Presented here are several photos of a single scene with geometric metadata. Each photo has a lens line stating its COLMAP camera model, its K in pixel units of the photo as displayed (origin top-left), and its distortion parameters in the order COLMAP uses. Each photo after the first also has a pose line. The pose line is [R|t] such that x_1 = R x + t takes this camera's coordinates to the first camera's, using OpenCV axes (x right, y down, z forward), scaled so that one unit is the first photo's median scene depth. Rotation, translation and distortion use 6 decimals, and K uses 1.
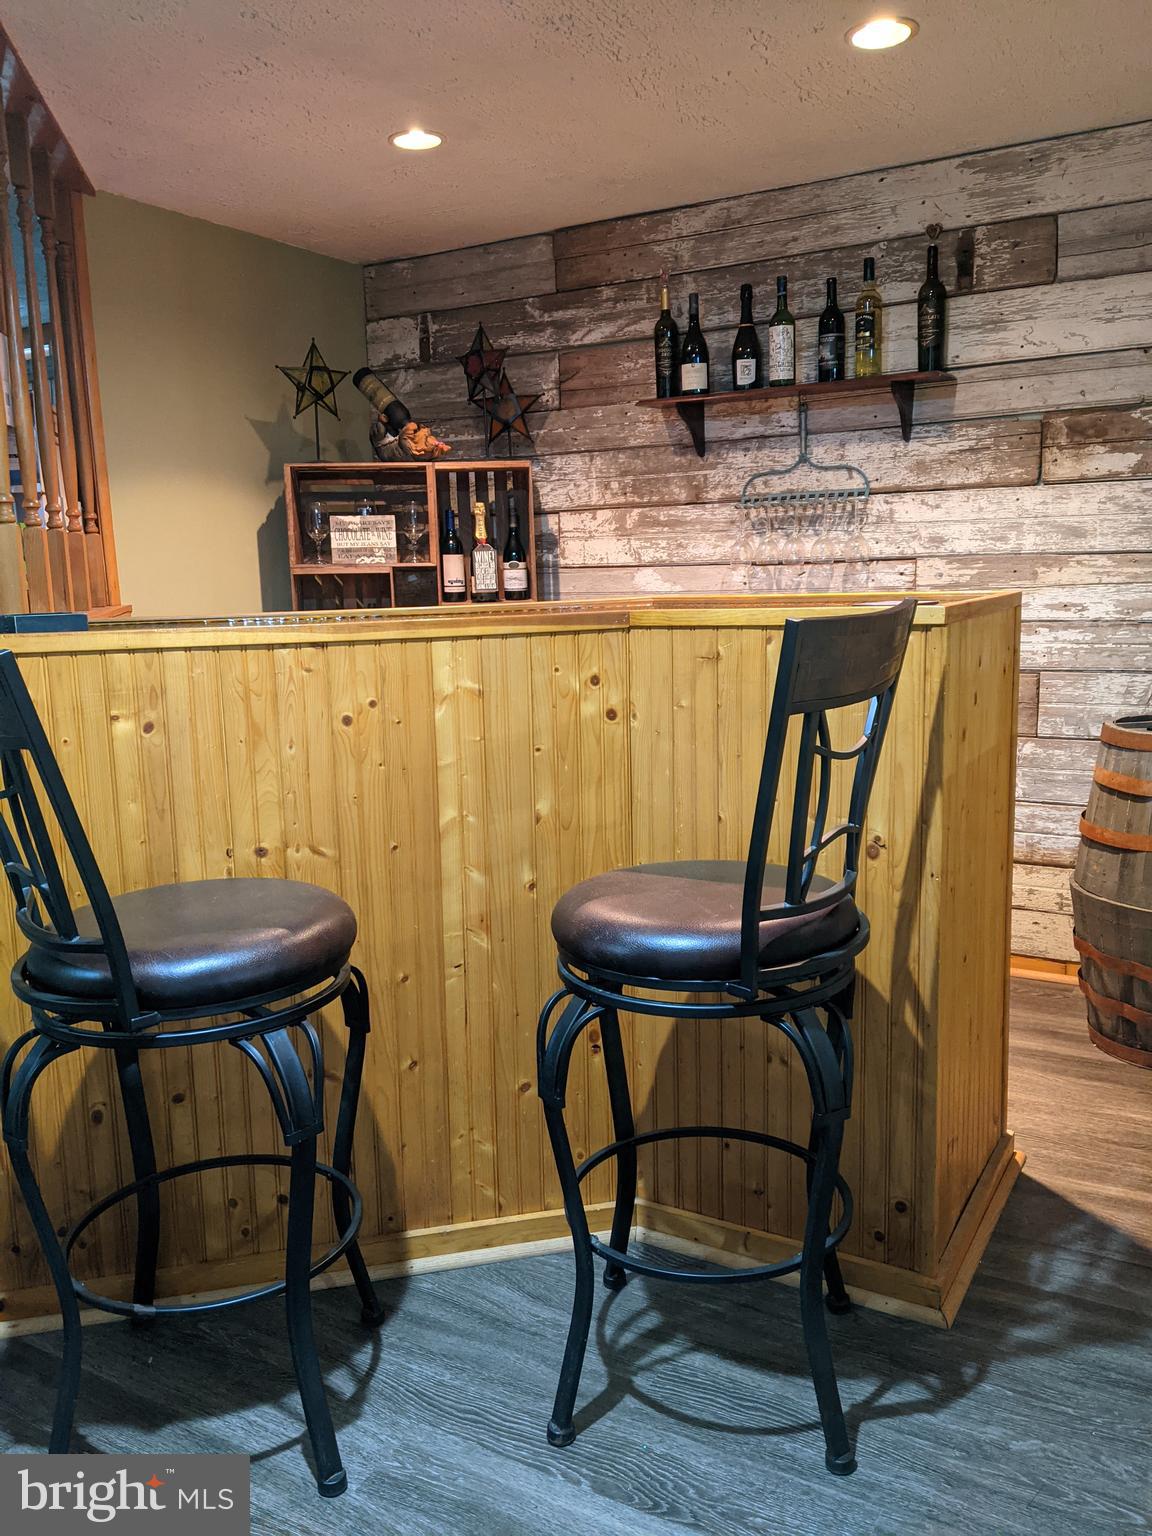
lens RADIAL K [[1229.4, 0, 573.2], [0, 1229.4, 782.3], [0, 0, 1]] dist [0.064589, -0.113648]
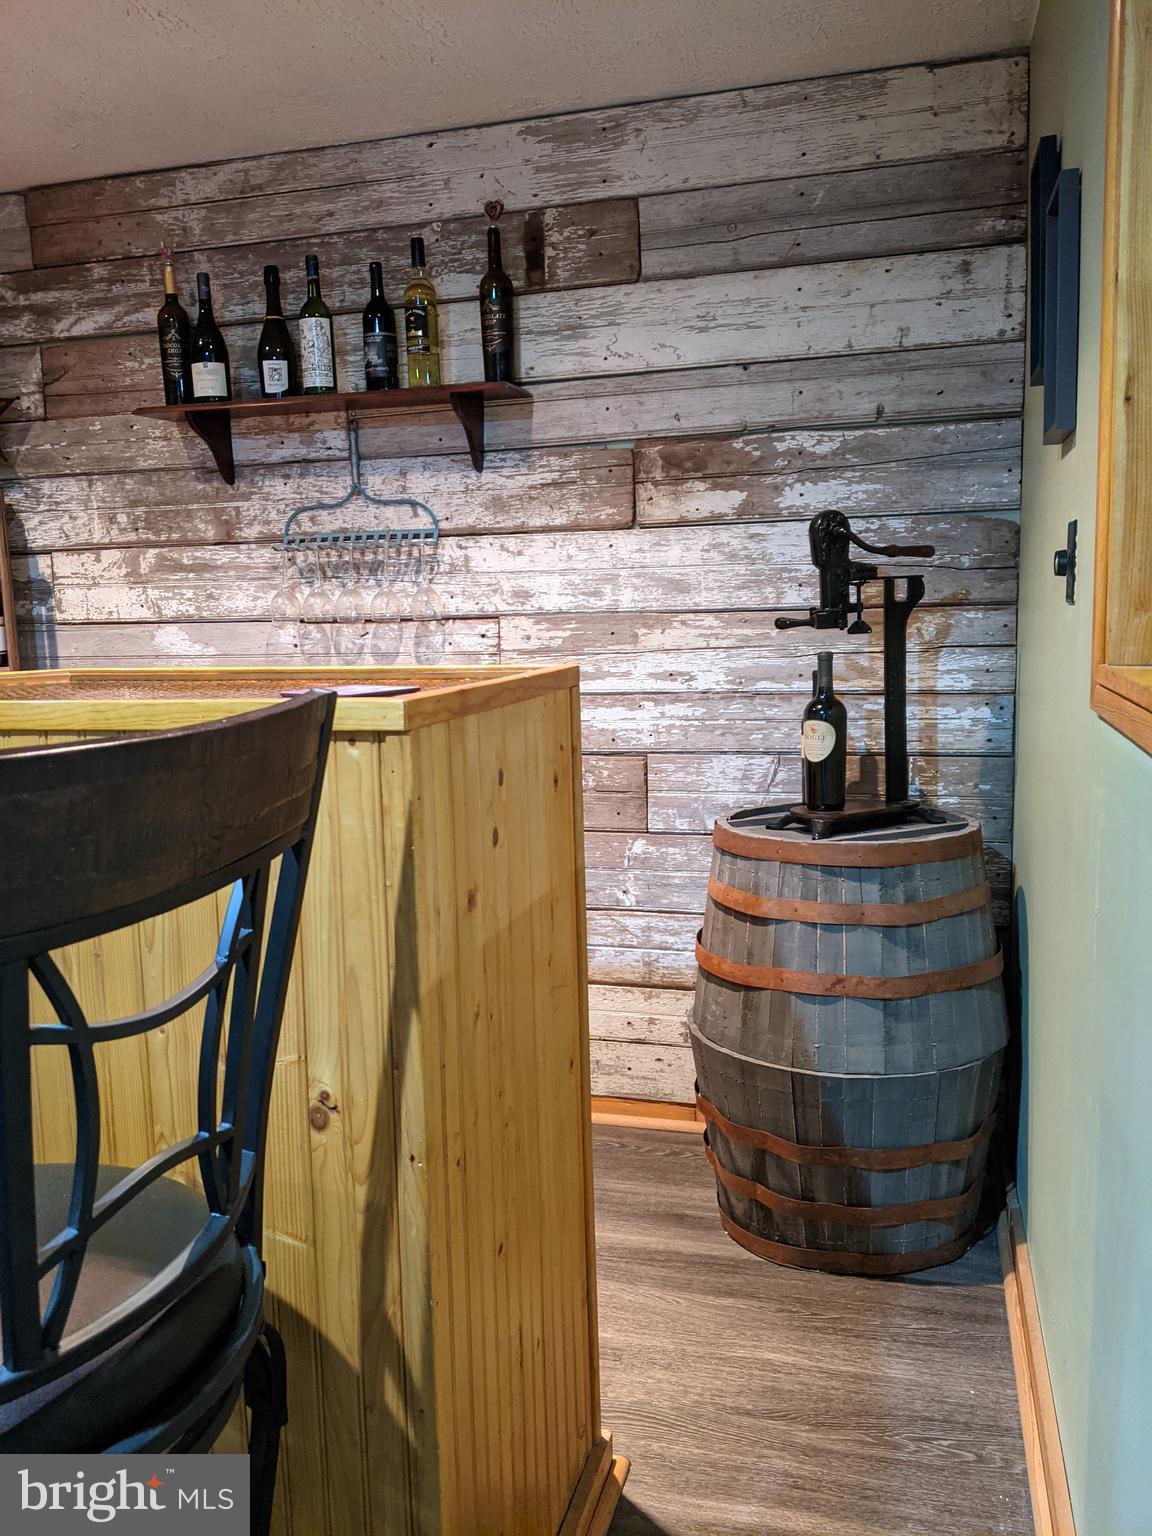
lens RADIAL K [[1229.4, 0, 574.9], [0, 1229.4, 781.4], [0, 0, 1]] dist [0.064589, -0.113648]
pose [[0.966099, -0.031843, 0.256200, 0.122763], [0.043240, 0.998304, -0.038975, -0.041989], [-0.254525, 0.048732, 0.965838, 0.228207]]
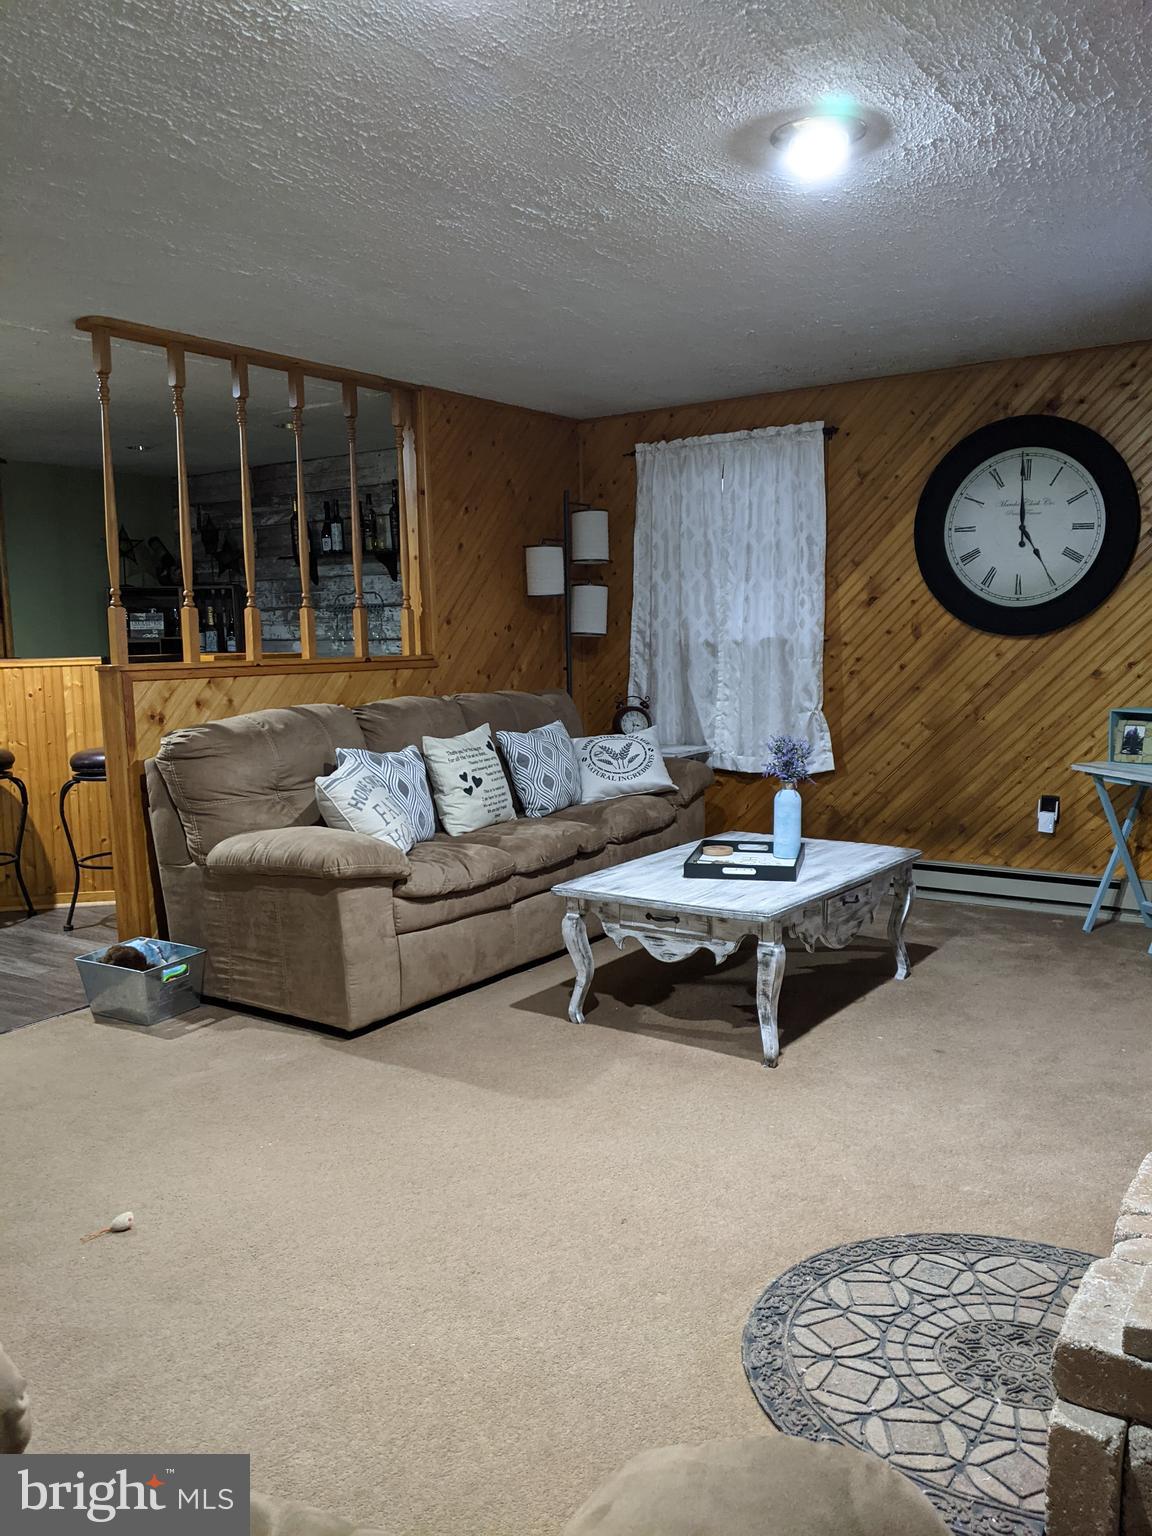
lens RADIAL K [[1229.4, 0, 570.7], [0, 1229.4, 782.4], [0, 0, 1]] dist [0.064589, -0.113648]
pose [[0.997093, 0.018780, -0.073847, 0.738786], [-0.022909, 0.998197, -0.055480, 0.162471], [0.072672, 0.057010, 0.995725, -0.996466]]
